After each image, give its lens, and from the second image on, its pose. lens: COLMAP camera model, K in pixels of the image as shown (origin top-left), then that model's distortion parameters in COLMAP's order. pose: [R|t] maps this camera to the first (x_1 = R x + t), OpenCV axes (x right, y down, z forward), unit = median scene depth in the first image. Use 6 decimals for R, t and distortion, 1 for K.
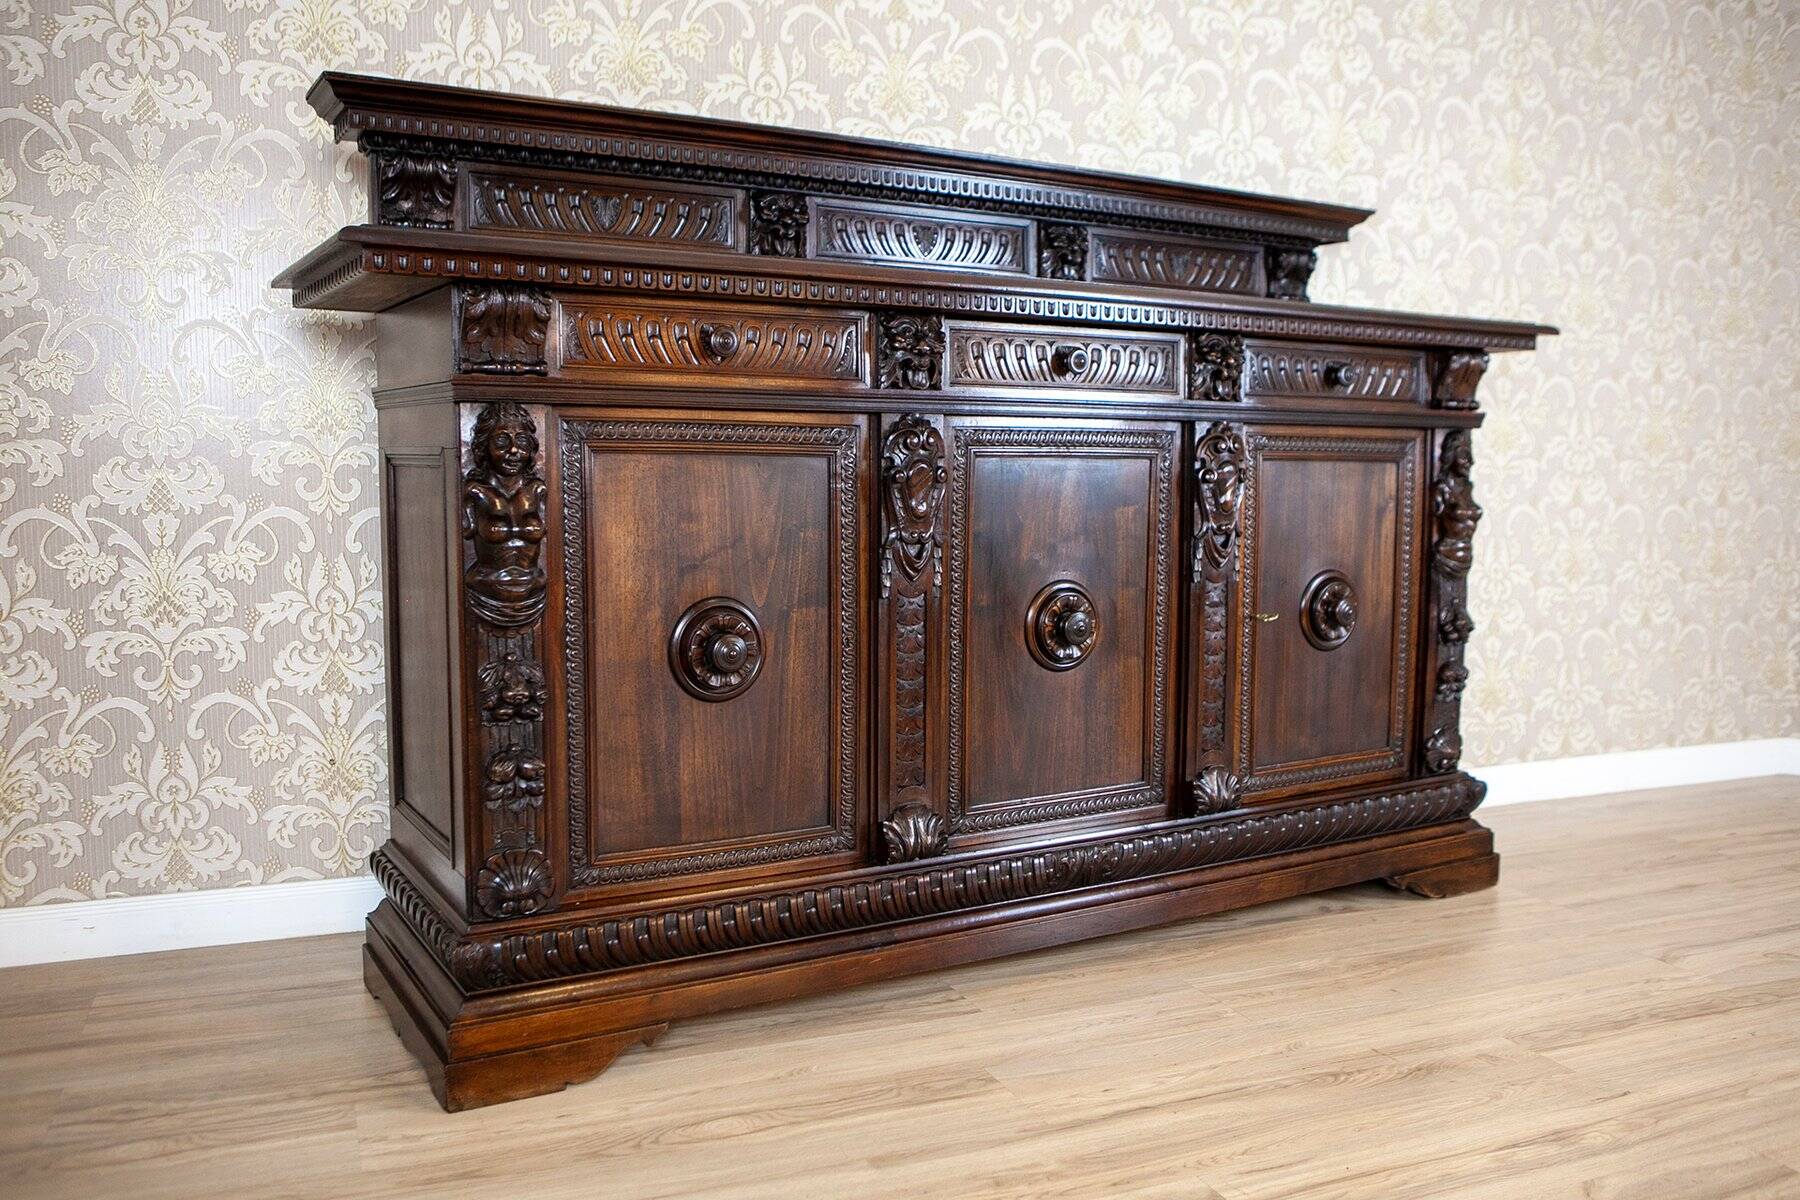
lens RADIAL K [[1502.0, 0, 905.7], [0, 1502.0, 623.9], [0, 0, 1]] dist [-0.047972, 0.007075]
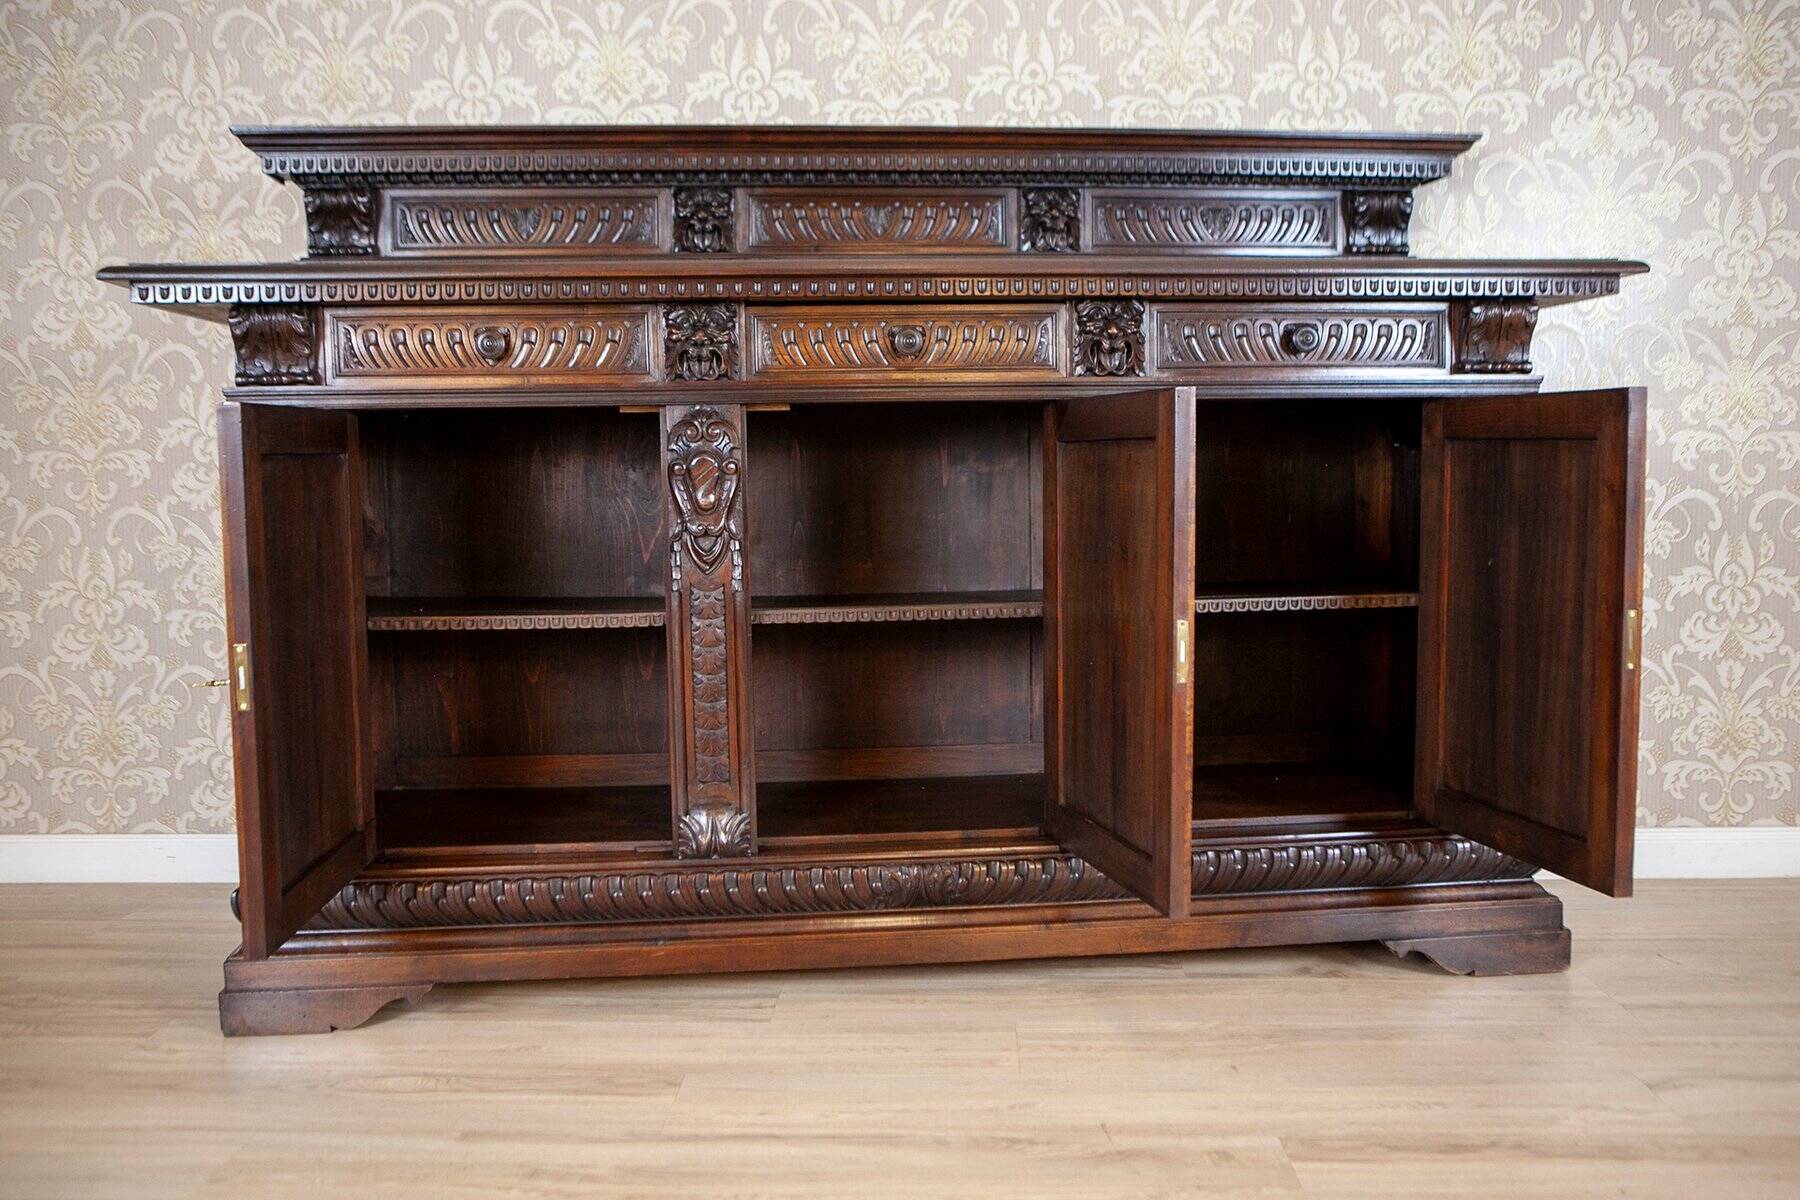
lens RADIAL K [[1540.3, 0, 894.4], [0, 1540.3, 615.7], [0, 0, 1]] dist [-0.074387, 0.093807]
pose [[0.902853, 0.020982, -0.429437, 0.543306], [-0.025322, 0.999670, -0.004394, 0.000068], [0.429203, 0.014841, 0.903086, 0.139788]]
